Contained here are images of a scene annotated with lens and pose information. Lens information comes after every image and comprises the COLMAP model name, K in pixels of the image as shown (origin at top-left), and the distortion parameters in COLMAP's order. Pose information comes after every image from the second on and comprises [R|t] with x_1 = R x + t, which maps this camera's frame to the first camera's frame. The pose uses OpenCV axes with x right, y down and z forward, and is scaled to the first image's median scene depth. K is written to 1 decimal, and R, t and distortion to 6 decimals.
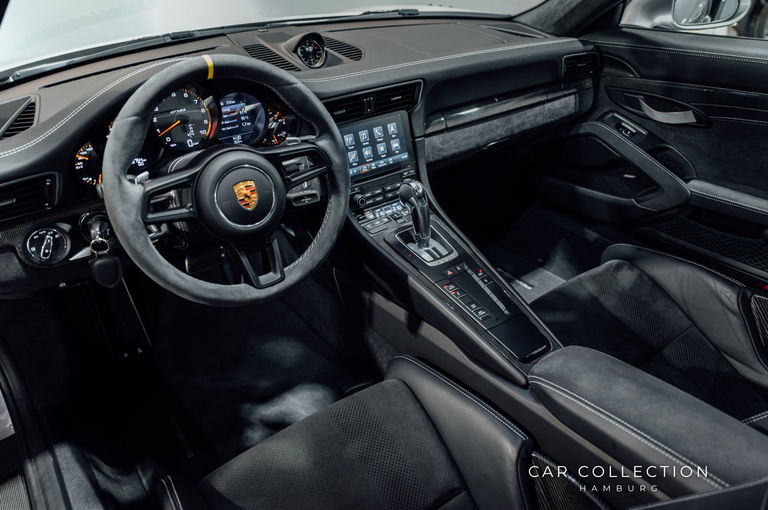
lens RADIAL K [[604.7, 0, 384.2], [0, 604.7, 254.2], [0, 0, 1]] dist [0.003396, 0.001535]
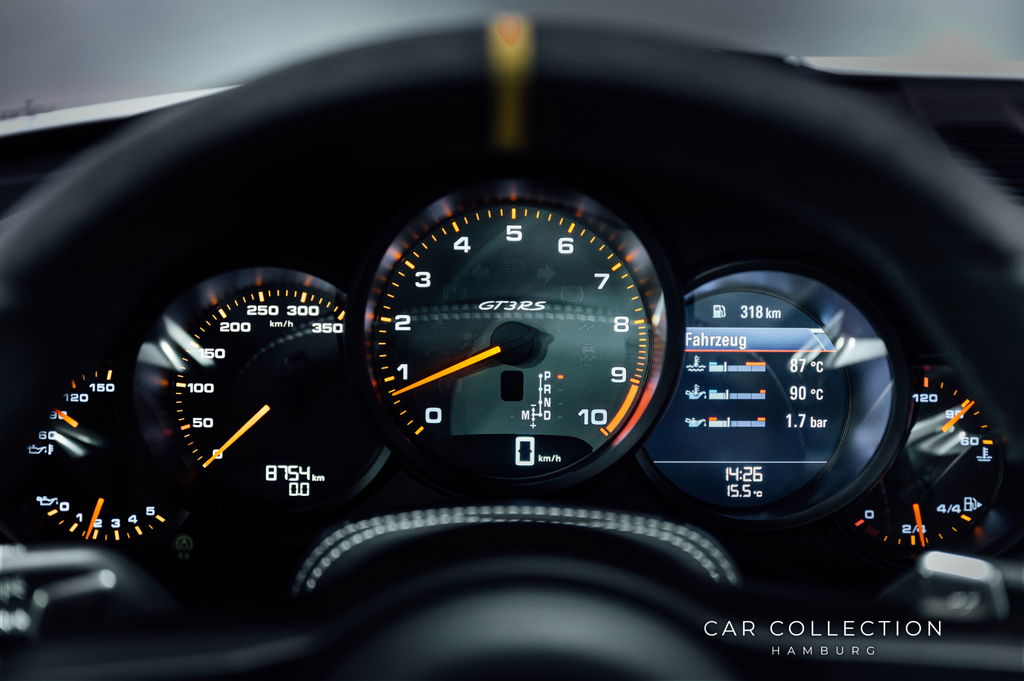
lens RADIAL K [[1426.1, 0, 513.0], [0, 1426.1, 341.4], [0, 0, 1]] dist [-0.032018, 0.000000]
pose [[0.814306, 0.185505, -0.549994, -0.042111], [-0.308513, 0.940949, -0.139407, -0.145516], [0.491656, 0.283200, 0.823451, 0.548035]]
